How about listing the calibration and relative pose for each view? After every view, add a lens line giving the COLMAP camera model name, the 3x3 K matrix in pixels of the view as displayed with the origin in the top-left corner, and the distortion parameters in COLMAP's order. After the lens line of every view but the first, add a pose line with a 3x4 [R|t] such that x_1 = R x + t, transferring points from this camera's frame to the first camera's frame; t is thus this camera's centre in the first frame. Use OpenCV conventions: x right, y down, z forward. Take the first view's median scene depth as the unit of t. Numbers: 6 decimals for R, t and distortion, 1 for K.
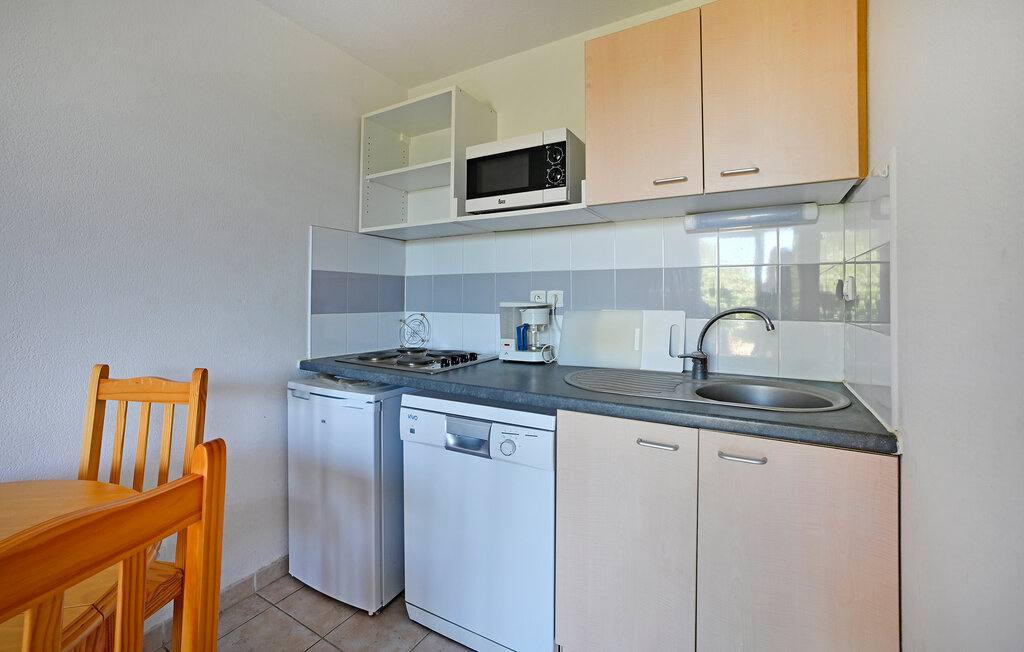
lens RADIAL K [[464.6, 0, 481.1], [0, 464.6, 292.0], [0, 0, 1]] dist [-0.029115, 0.000087]
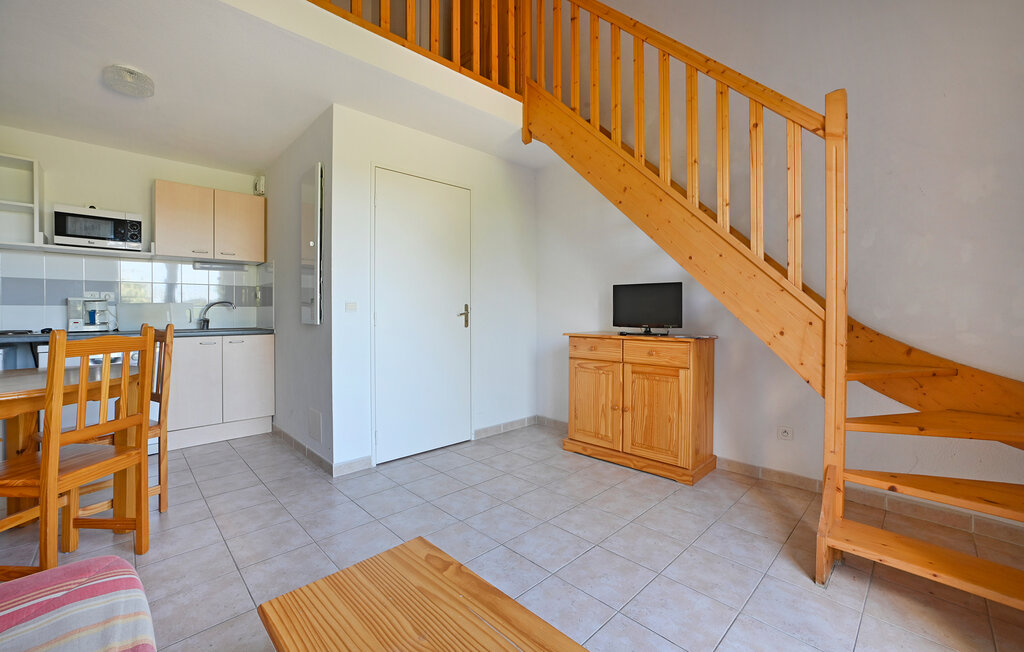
lens RADIAL K [[411.3, 0, 525.3], [0, 411.3, 318.7], [0, 0, 1]] dist [0.000286, 0.000130]
pose [[0.217284, -0.019721, 0.975909, -1.135418], [-0.003111, 0.999777, 0.020896, 0.067111], [-0.976103, -0.007576, 0.217174, -1.008166]]
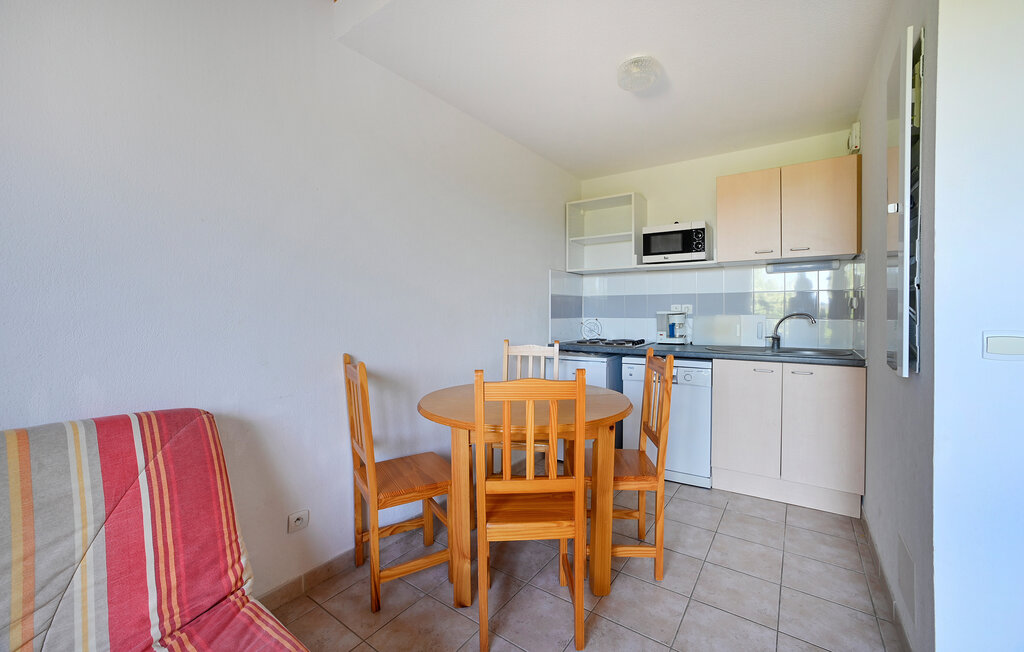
lens RADIAL K [[411.3, 0, 525.3], [0, 411.3, 318.7], [0, 0, 1]] dist [0.000286, 0.000130]
pose [[0.999408, -0.005602, -0.033935, -0.450264], [0.006754, 0.999402, 0.033922, -0.007986], [0.033724, -0.034131, 0.998848, -0.668737]]
